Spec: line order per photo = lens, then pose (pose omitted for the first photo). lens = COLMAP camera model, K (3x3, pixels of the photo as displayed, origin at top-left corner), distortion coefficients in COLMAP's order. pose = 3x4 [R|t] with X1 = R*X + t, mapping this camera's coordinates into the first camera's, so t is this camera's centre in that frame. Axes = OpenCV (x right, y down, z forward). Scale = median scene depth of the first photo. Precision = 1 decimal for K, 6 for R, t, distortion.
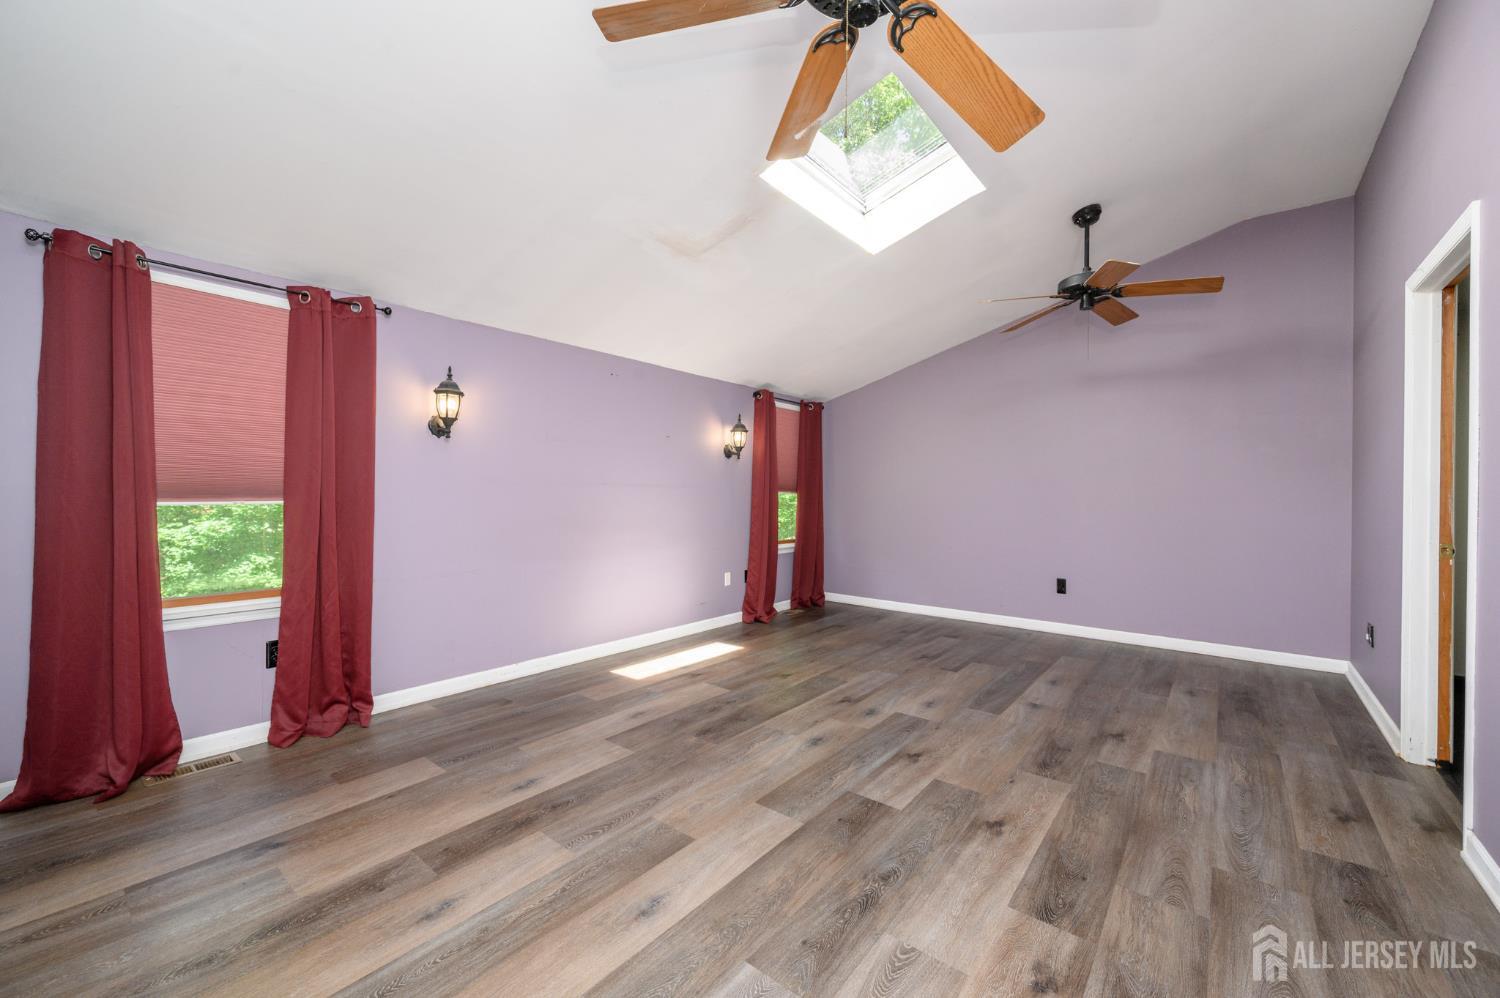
lens RADIAL K [[591.3, 0, 747.7], [0, 591.3, 492.3], [0, 0, 1]] dist [-0.000572, -0.000063]
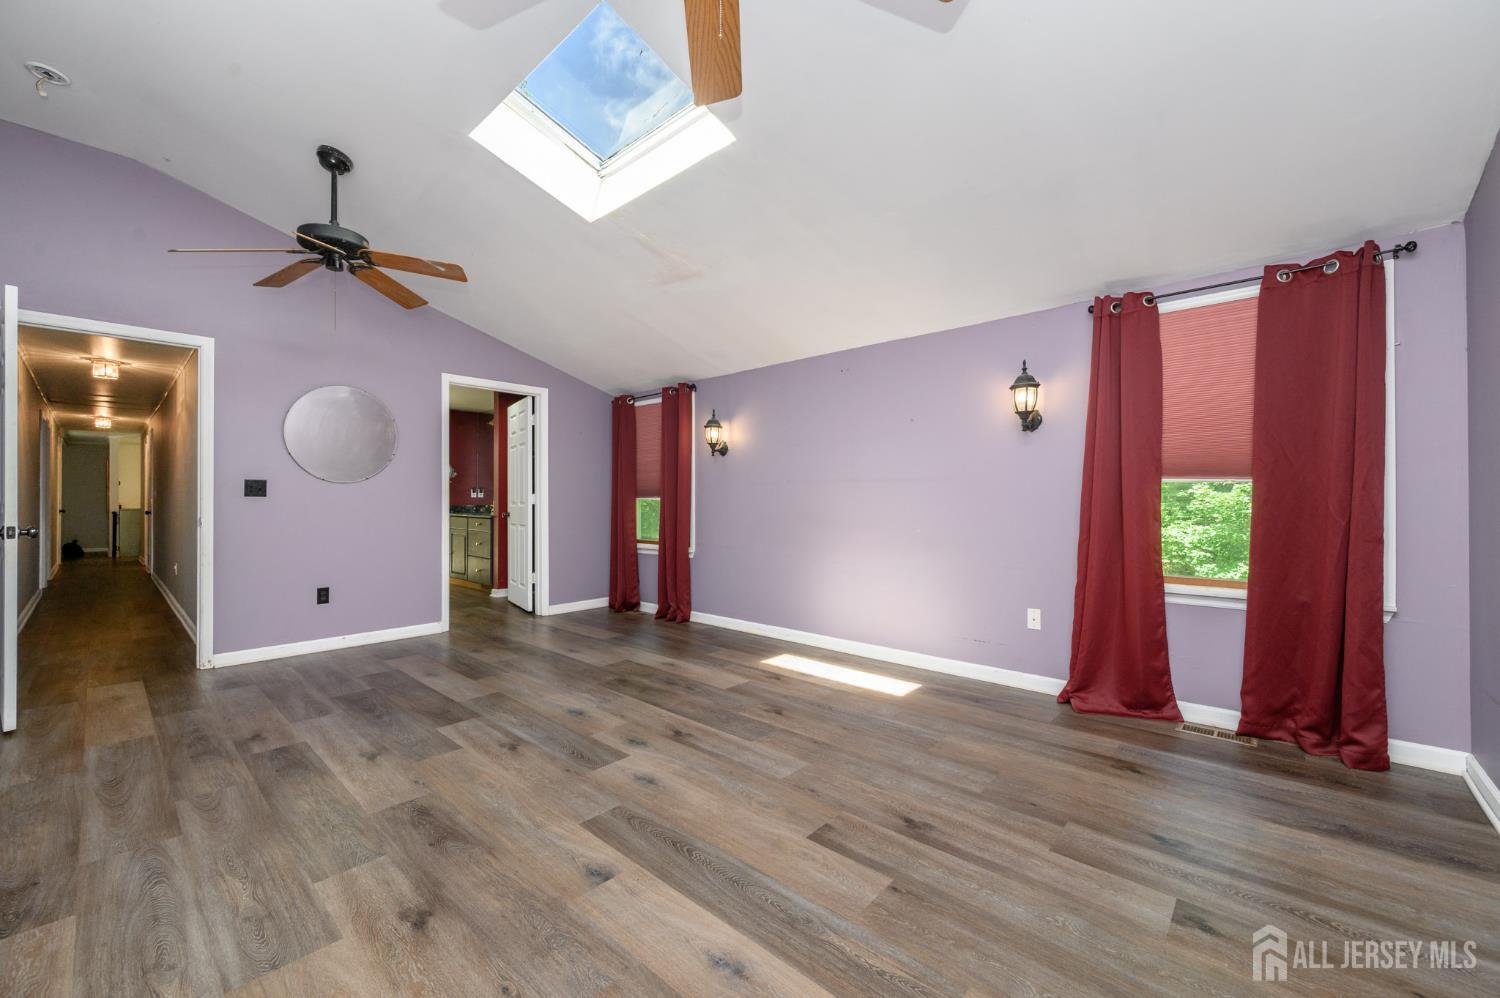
lens RADIAL K [[591.3, 0, 747.7], [0, 591.3, 492.3], [0, 0, 1]] dist [-0.000572, -0.000063]
pose [[-0.055352, -0.021401, -0.998238, 1.027448], [0.004303, 0.999756, -0.021672, 0.034882], [0.998458, -0.005495, -0.055246, 1.184953]]
